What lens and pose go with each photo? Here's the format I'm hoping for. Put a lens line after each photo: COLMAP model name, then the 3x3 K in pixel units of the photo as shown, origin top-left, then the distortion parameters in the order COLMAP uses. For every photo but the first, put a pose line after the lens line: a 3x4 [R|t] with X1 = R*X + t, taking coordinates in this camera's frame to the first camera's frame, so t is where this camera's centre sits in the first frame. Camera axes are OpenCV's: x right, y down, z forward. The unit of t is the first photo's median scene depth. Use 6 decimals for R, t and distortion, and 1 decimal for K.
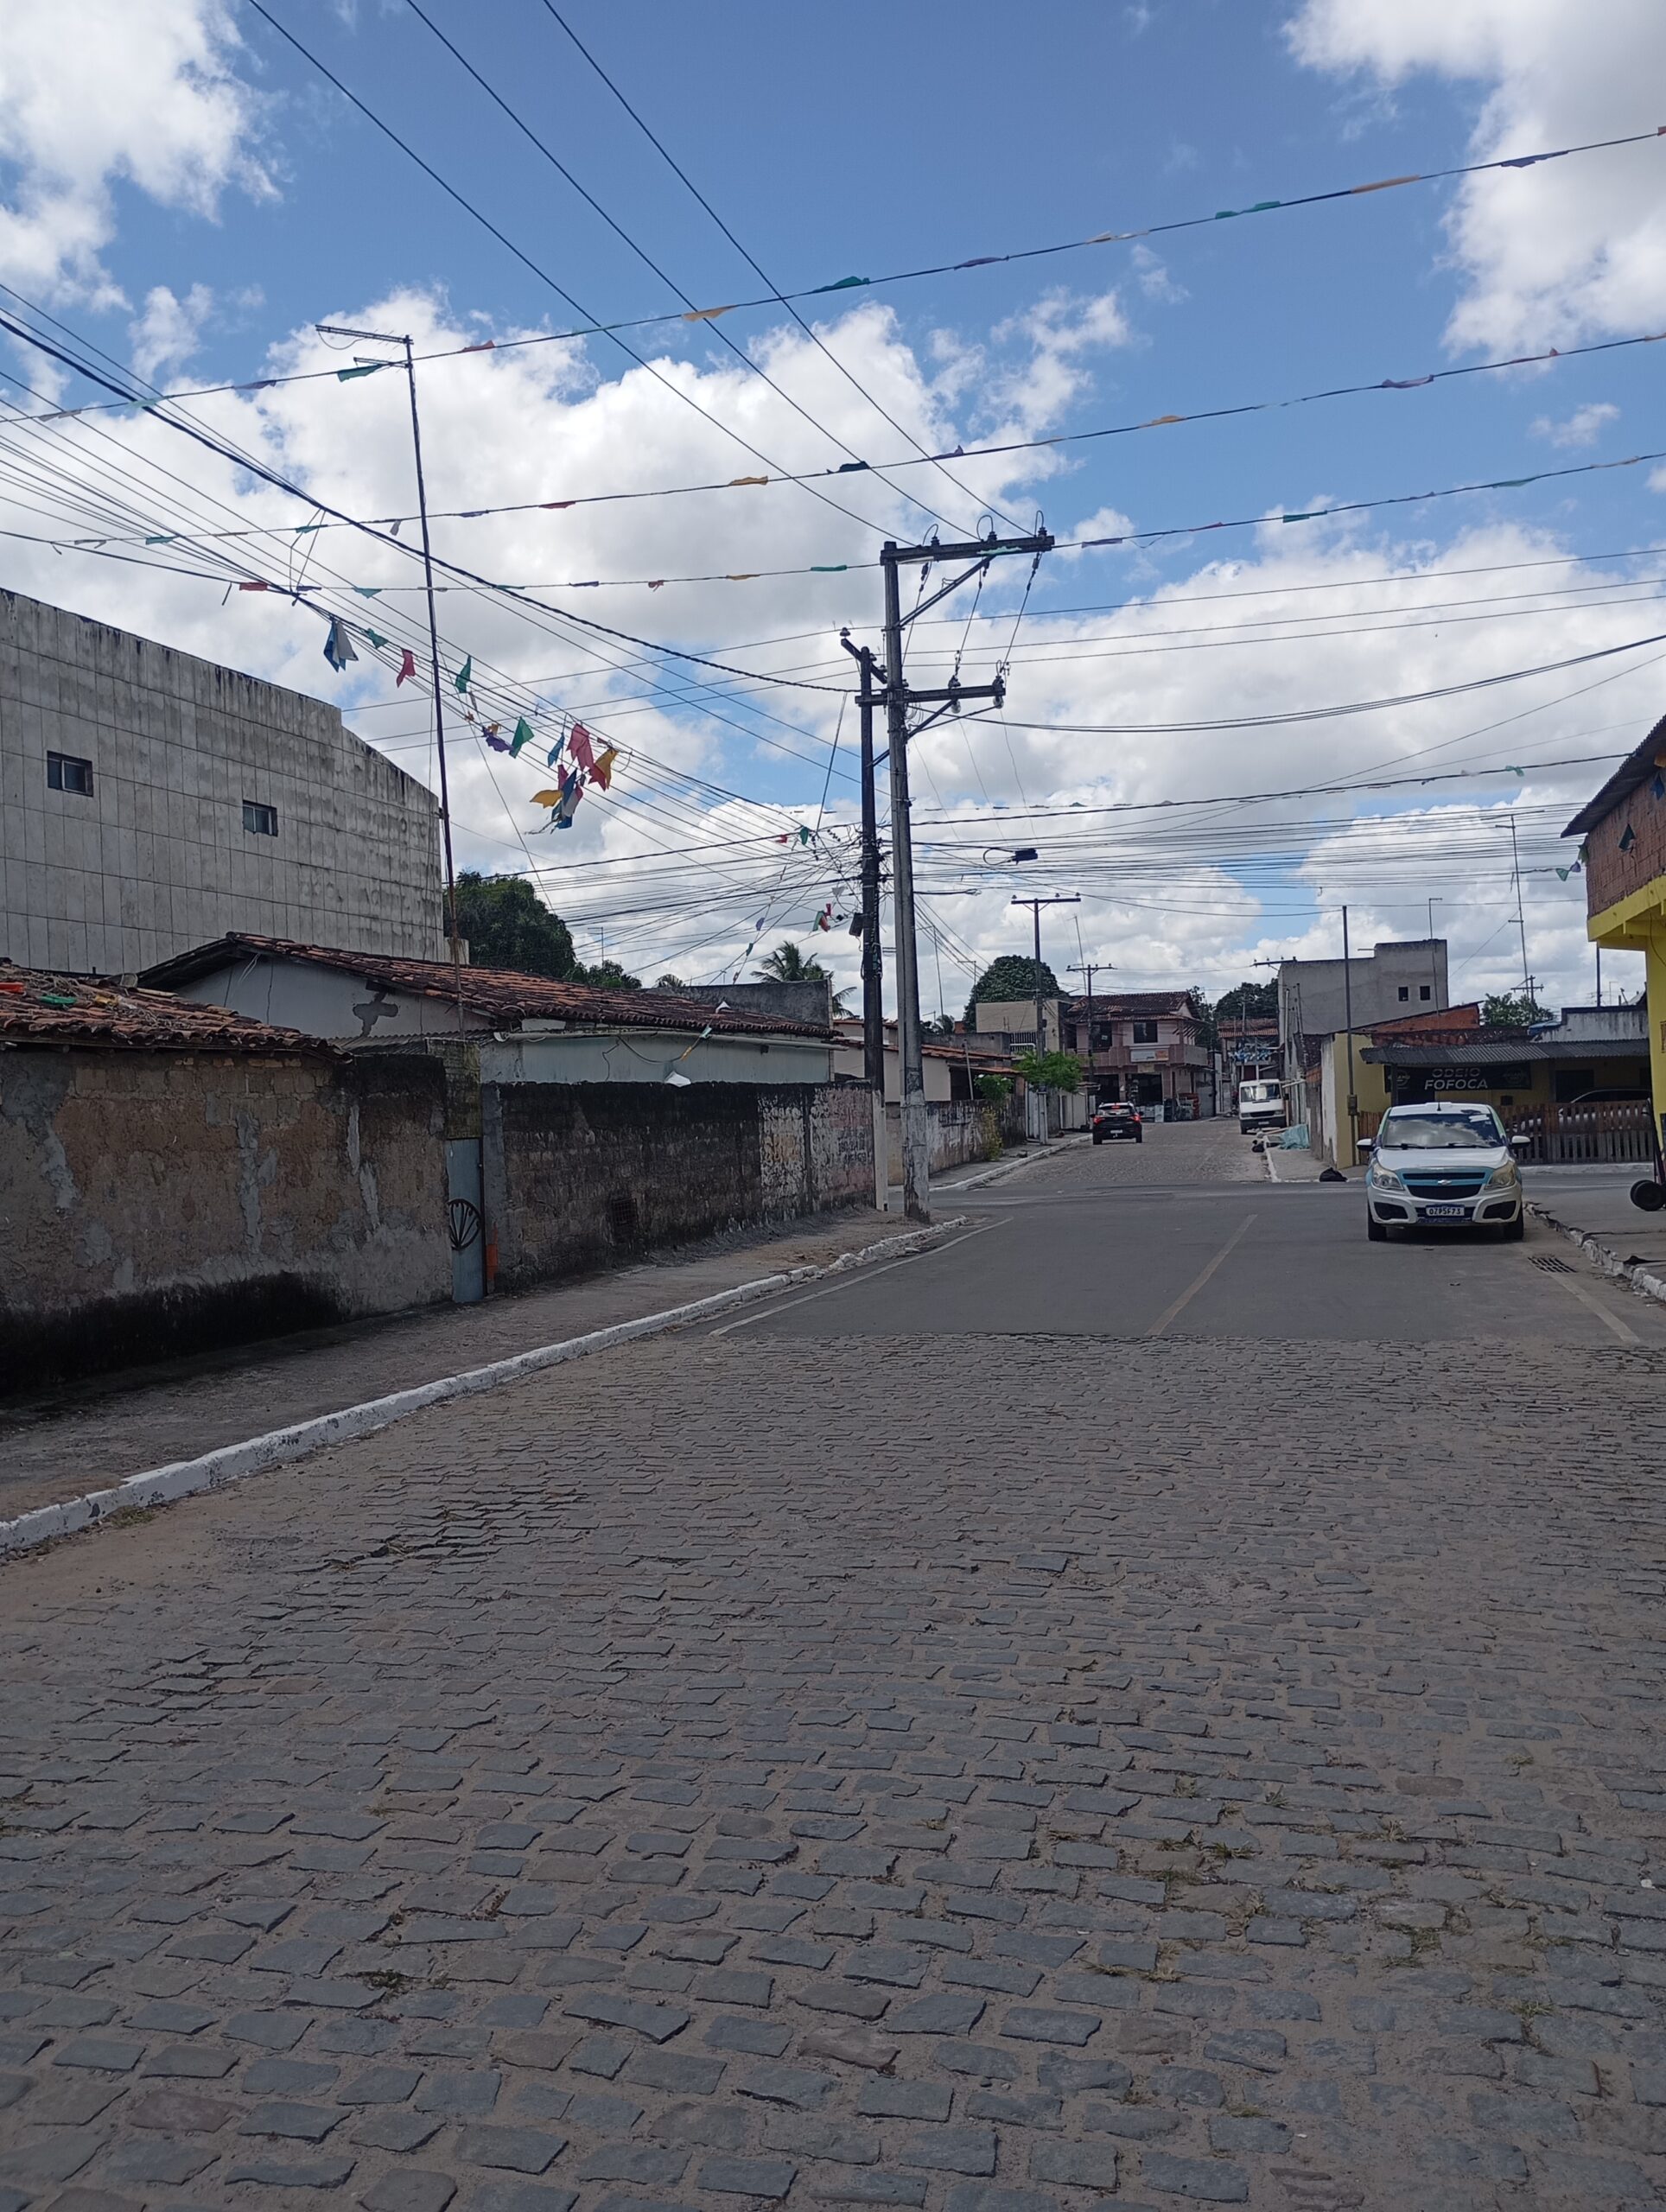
lens RADIAL K [[1847.0, 0, 829.8], [0, 1847.0, 1106.5], [0, 0, 1]] dist [0.071959, -0.079426]
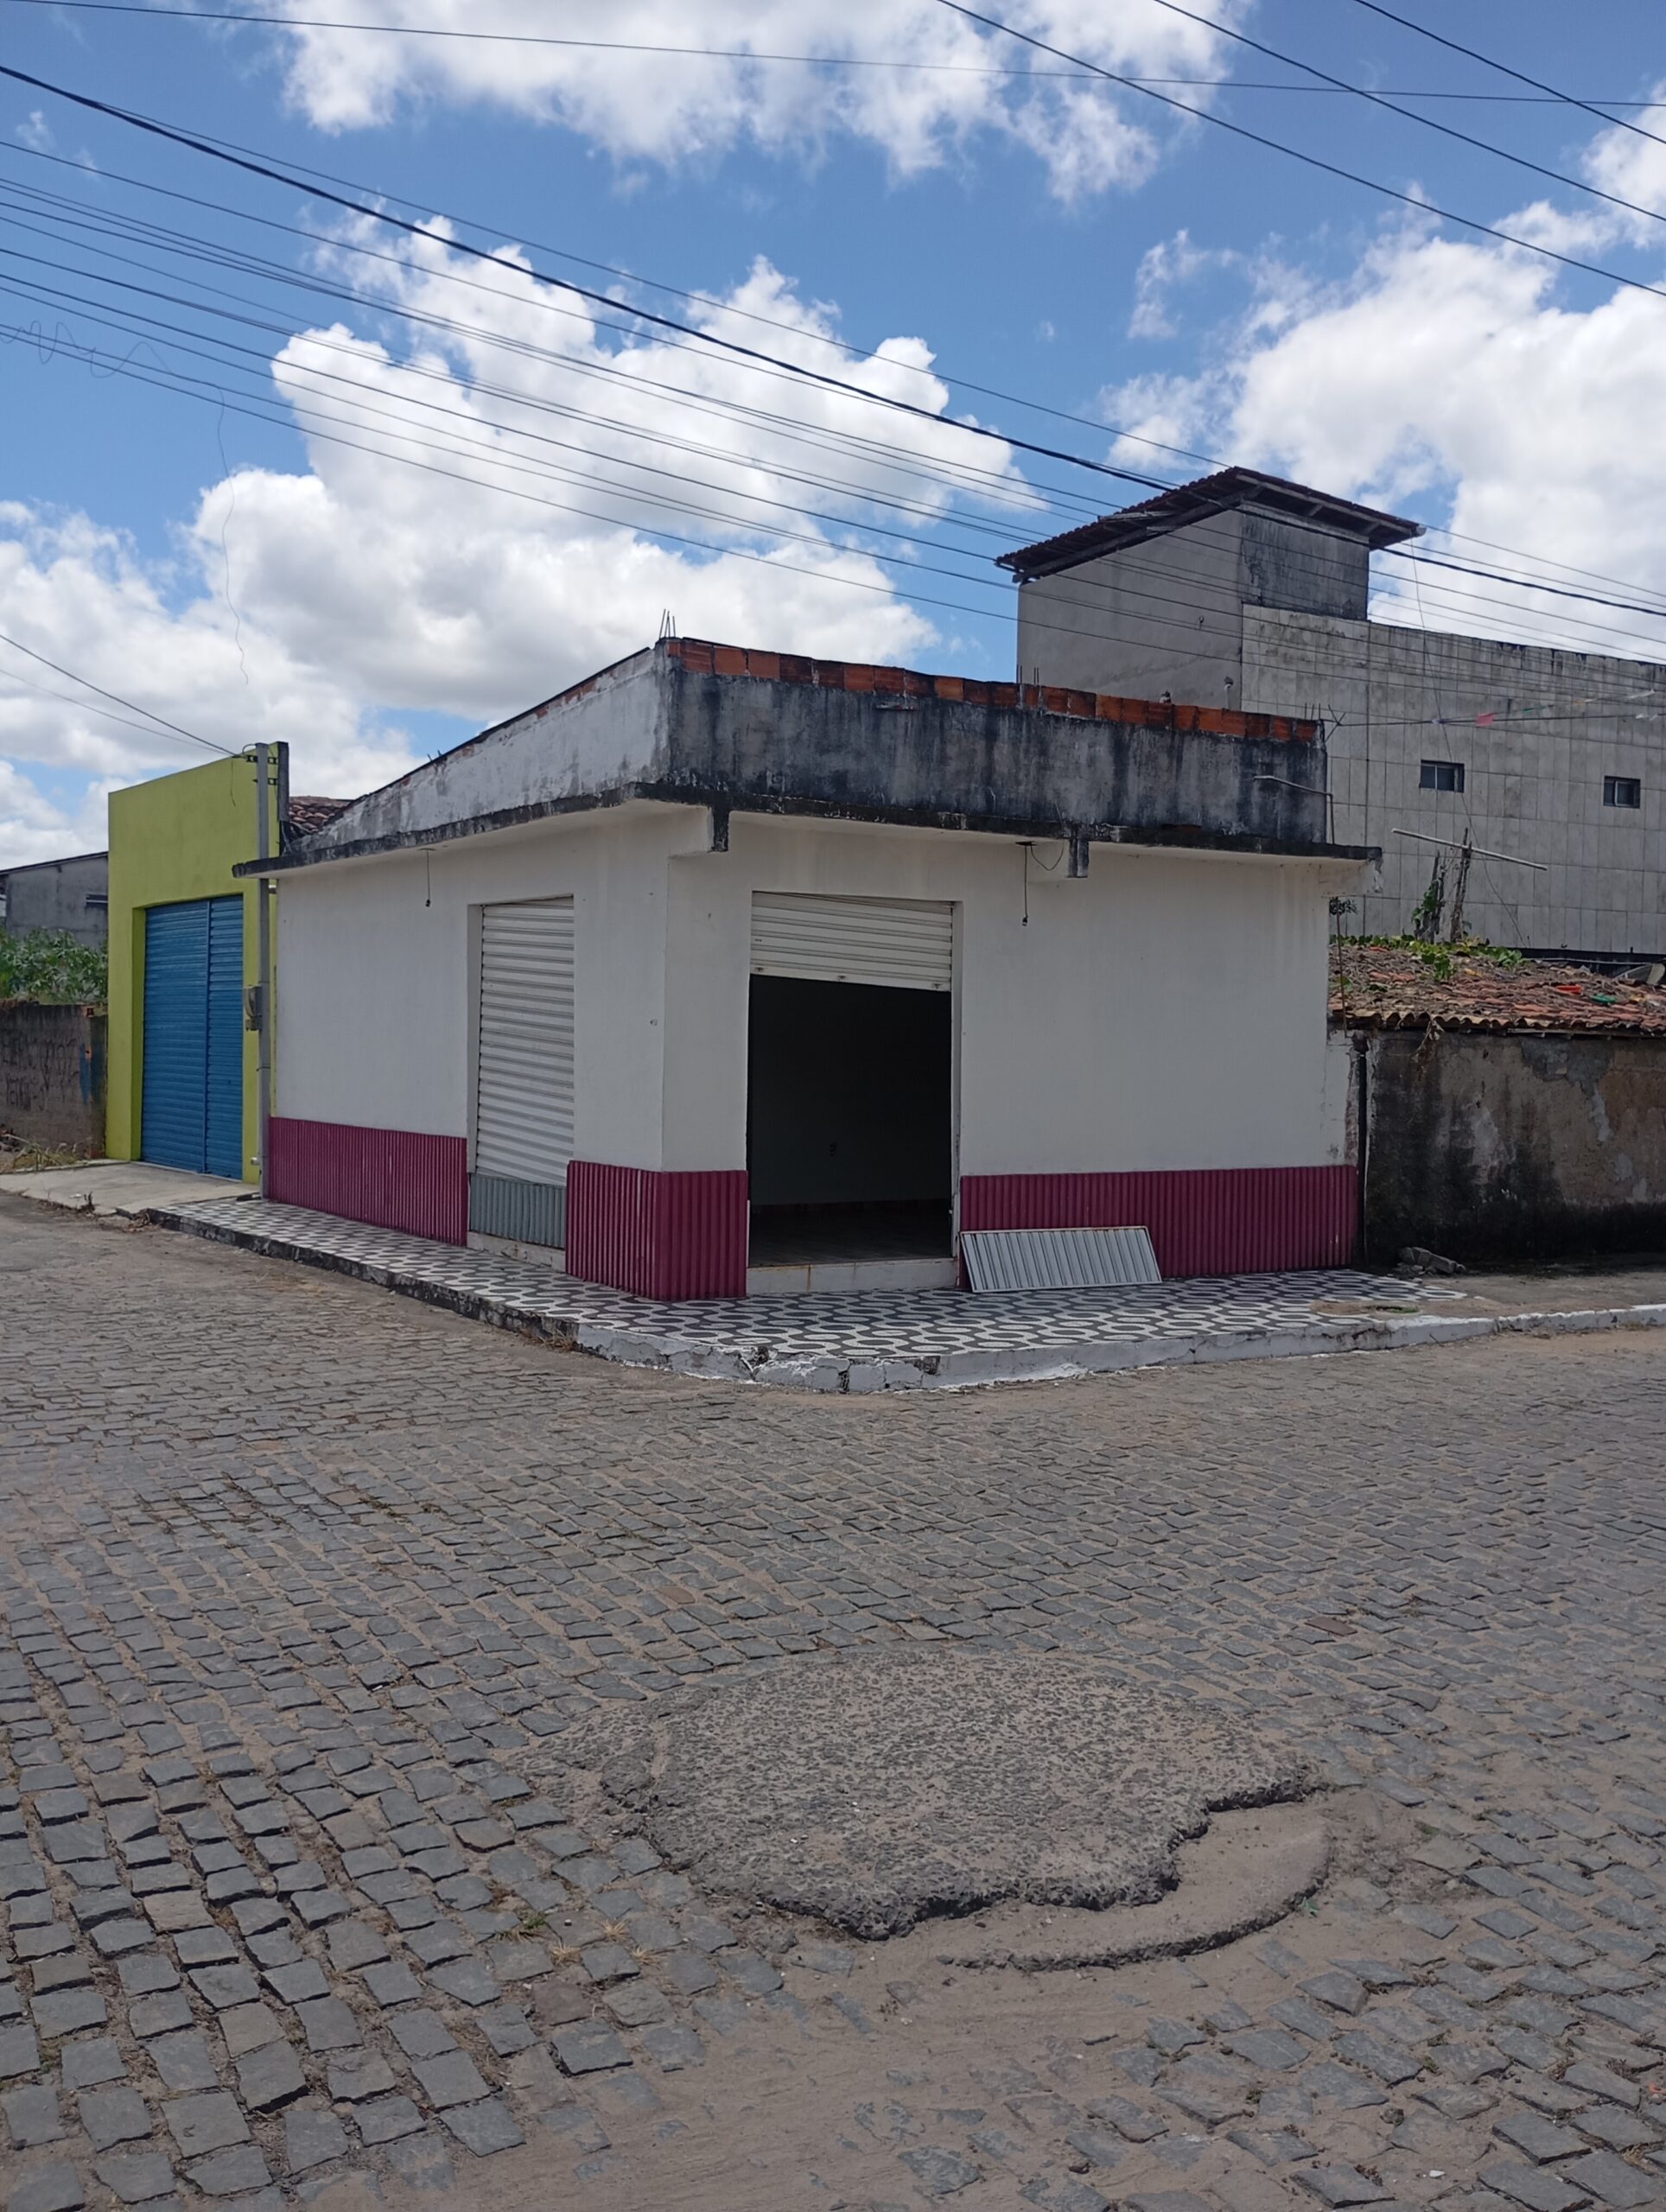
lens RADIAL K [[1847.0, 0, 833.6], [0, 1847.0, 1104.6], [0, 0, 1]] dist [0.071959, -0.079426]
pose [[0.712938, 0.057727, -0.698847, 0.201252], [-0.034398, 0.998285, 0.047371, -0.025786], [0.700383, -0.009734, 0.713700, -0.517055]]
